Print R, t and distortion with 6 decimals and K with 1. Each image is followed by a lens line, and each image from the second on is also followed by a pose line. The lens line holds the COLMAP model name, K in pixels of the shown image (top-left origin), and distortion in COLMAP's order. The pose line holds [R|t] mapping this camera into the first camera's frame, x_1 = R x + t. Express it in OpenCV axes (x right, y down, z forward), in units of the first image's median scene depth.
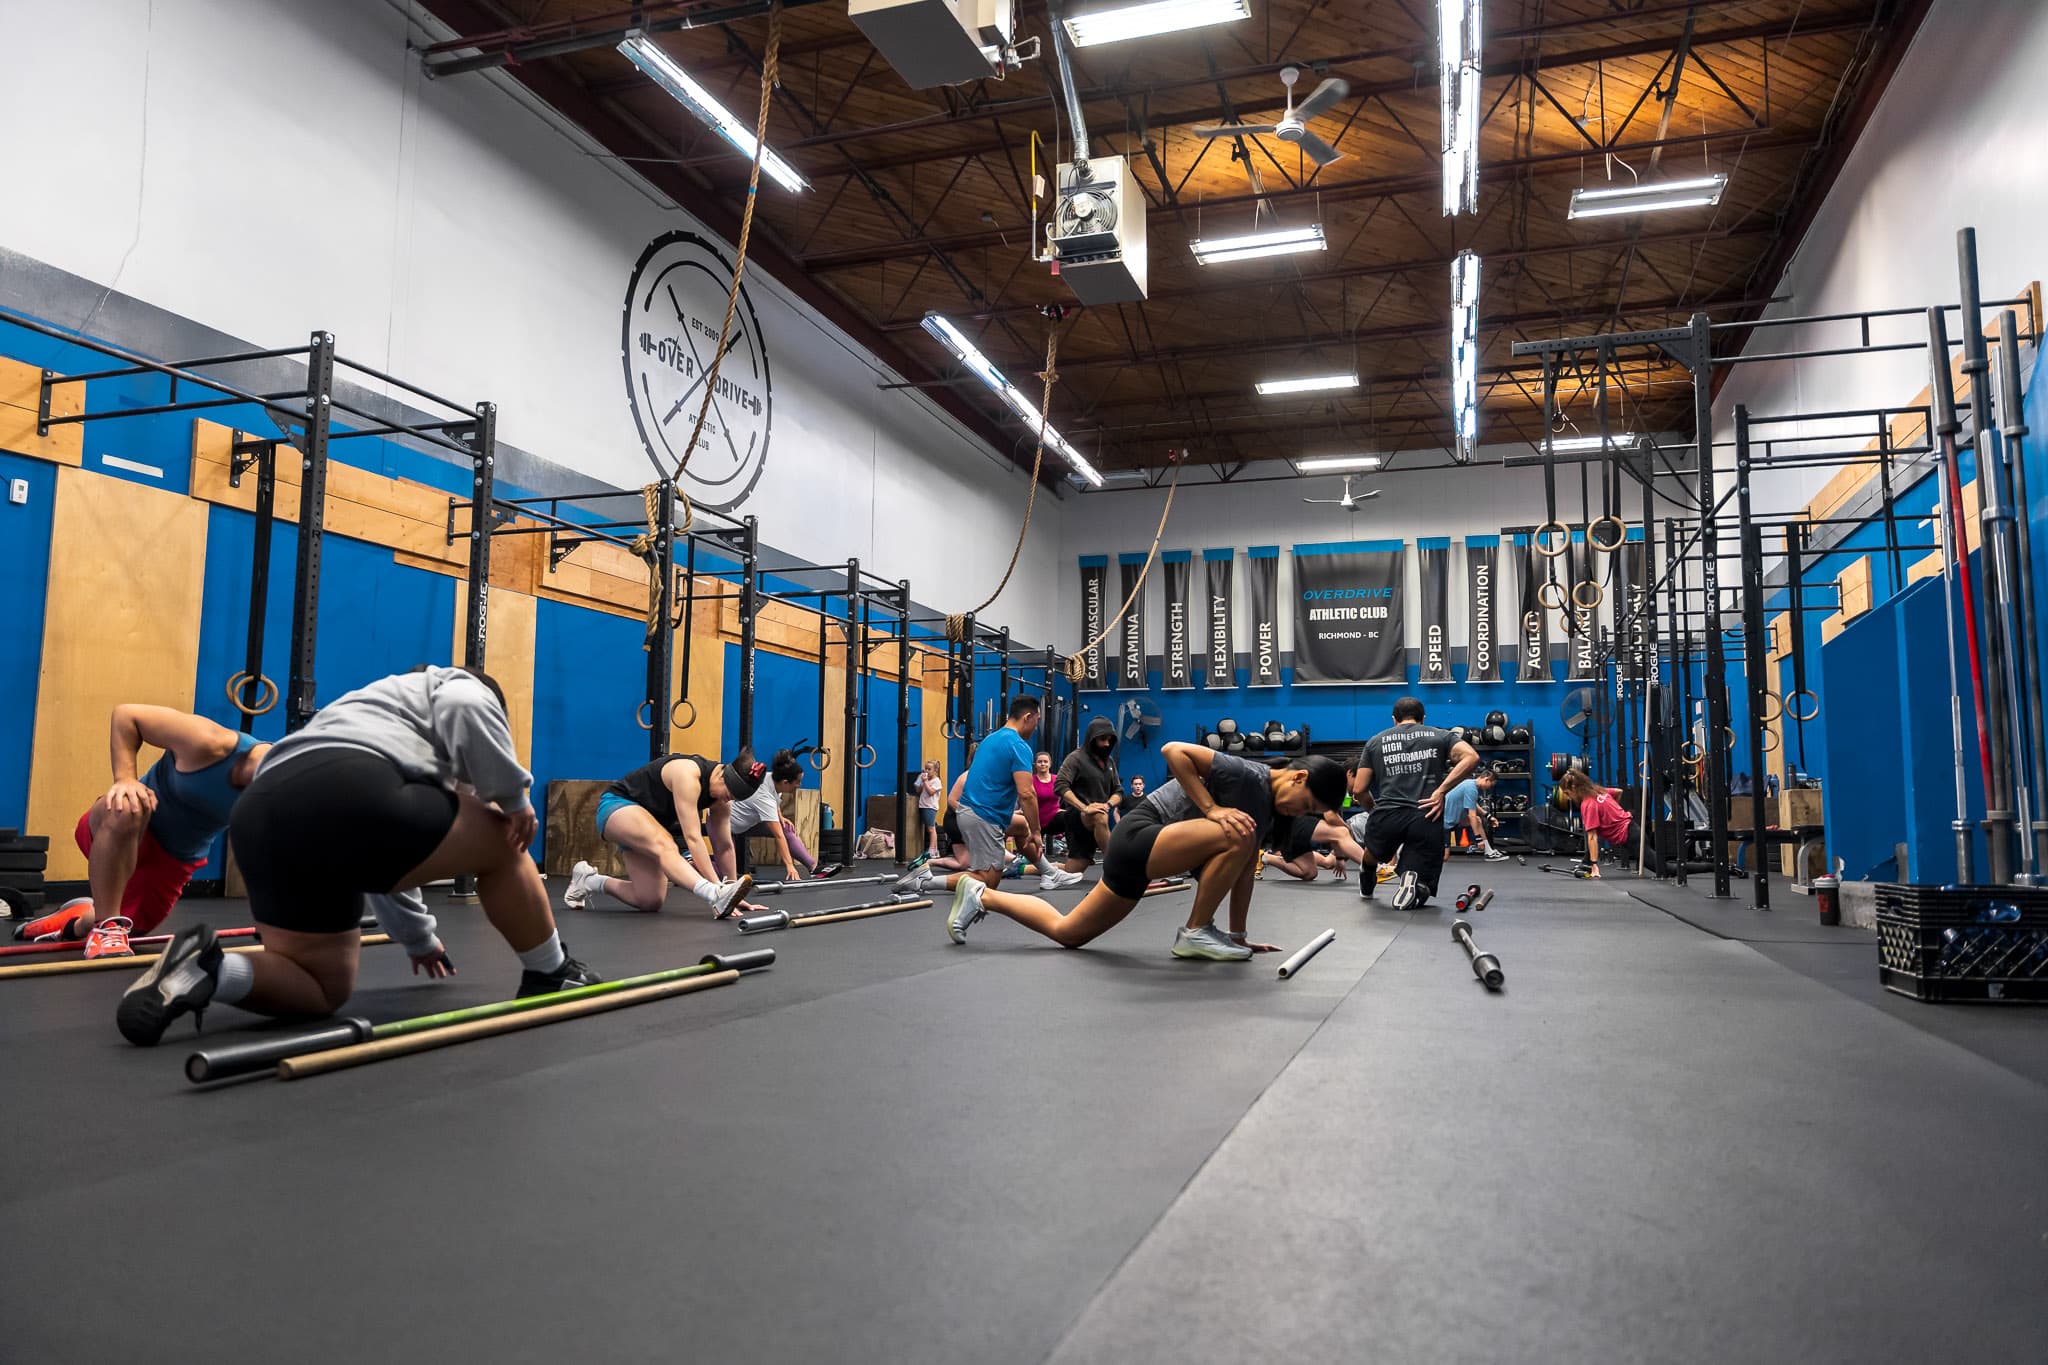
lens RADIAL K [[1385.9, 0, 1024.0], [0, 1385.9, 682.5], [0, 0, 1]] dist [-0.000142, -0.001367]
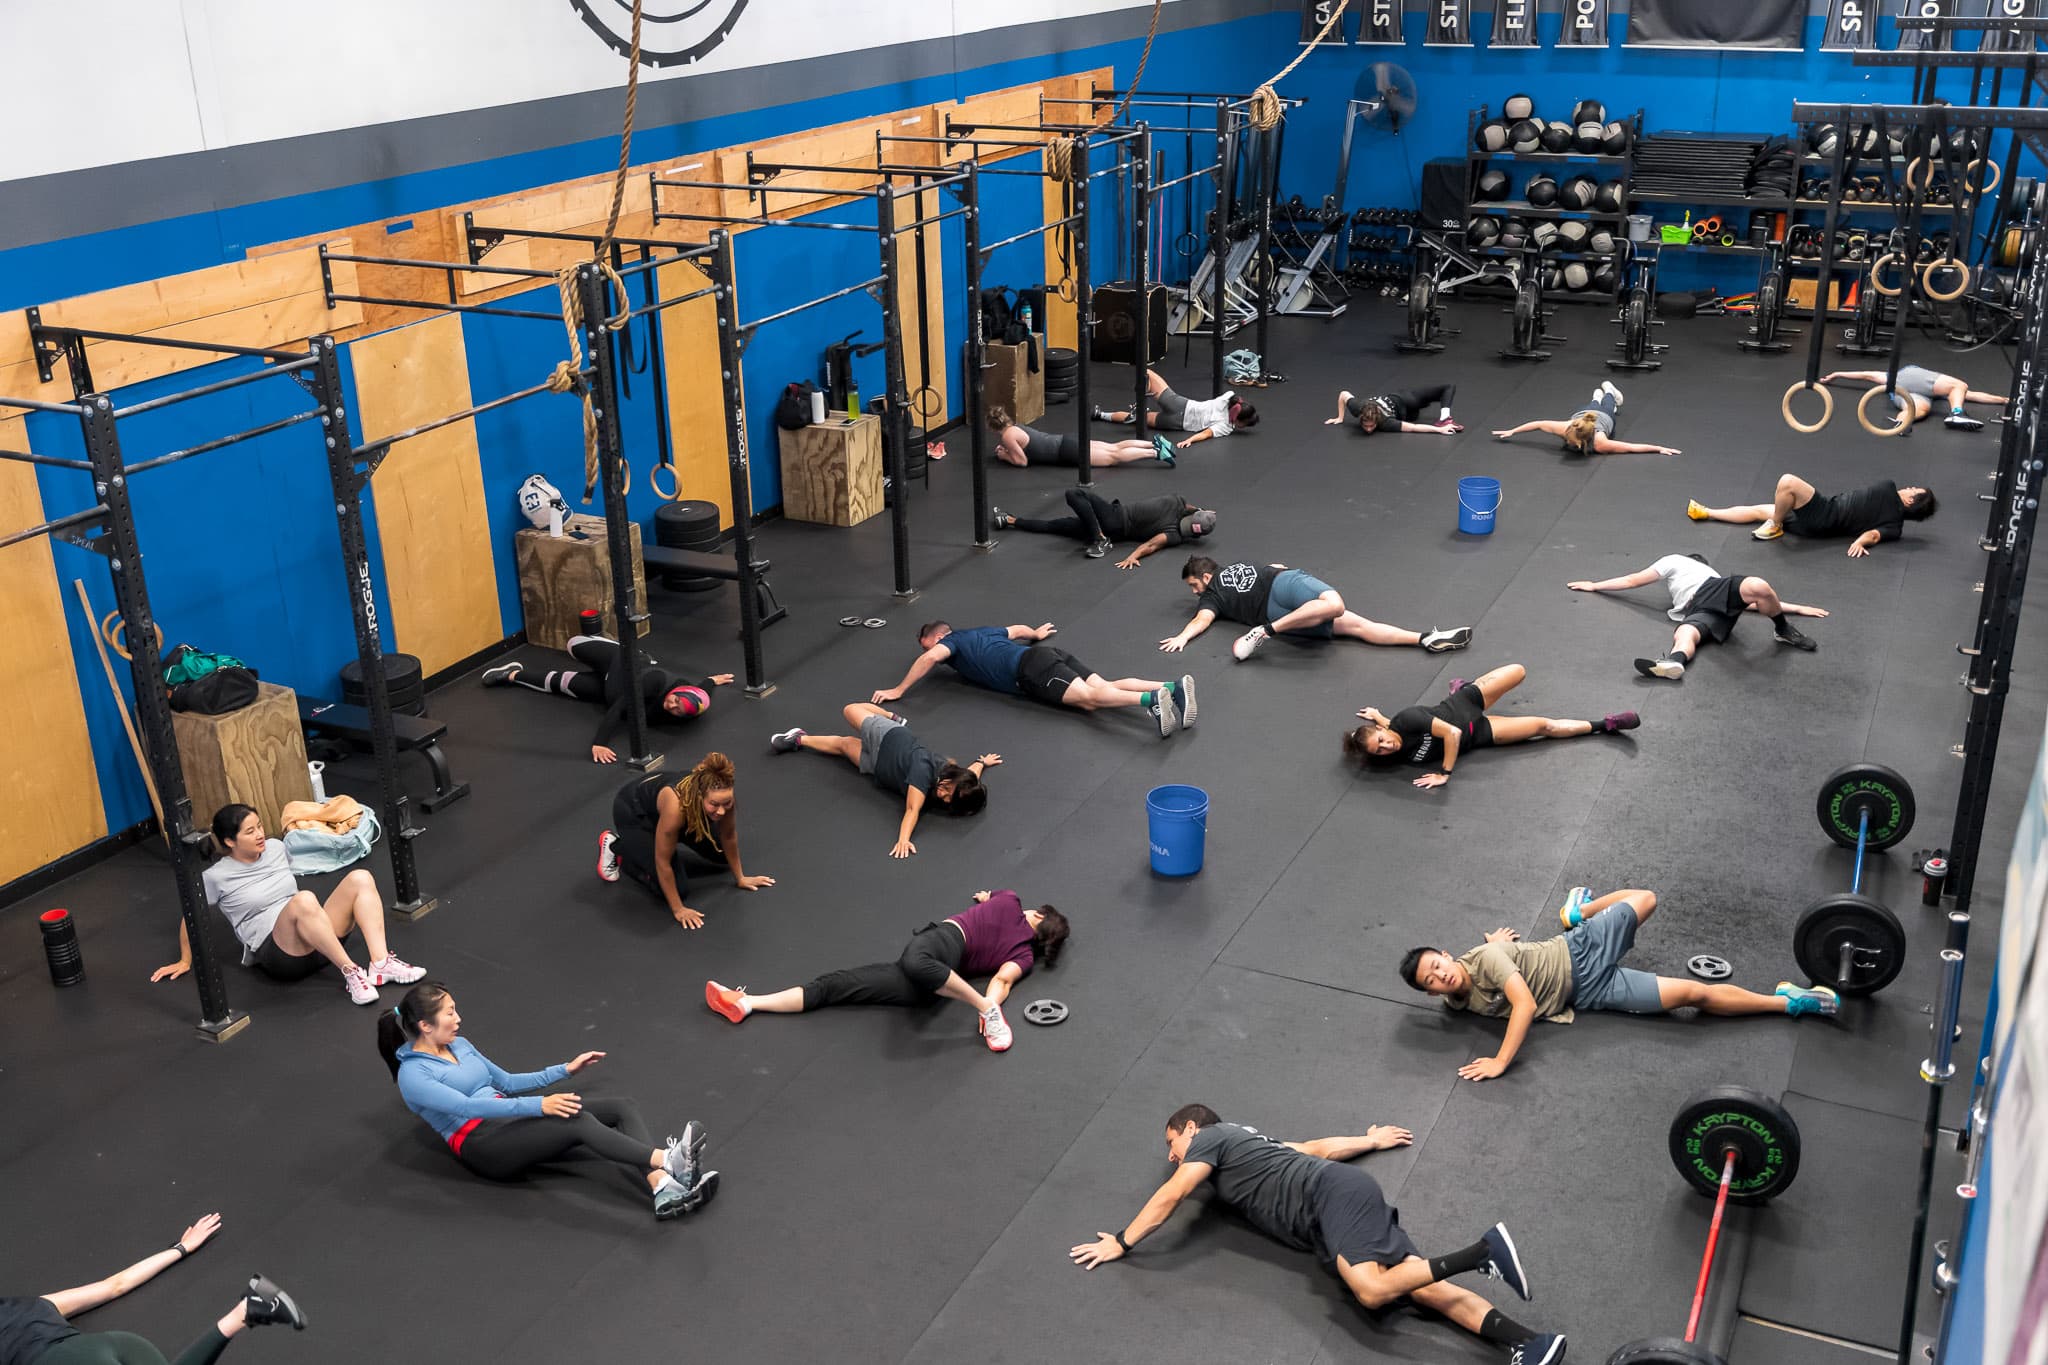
lens RADIAL K [[1971.2, 0, 1024.0], [0, 1971.2, 682.5], [0, 0, 1]] dist [0.005560, -0.000244]
pose [[0.989816, 0.025676, -0.140021, 0.081559], [0.042235, 0.886347, 0.461091, -0.276490], [0.135946, -0.462309, 0.876236, 0.006149]]
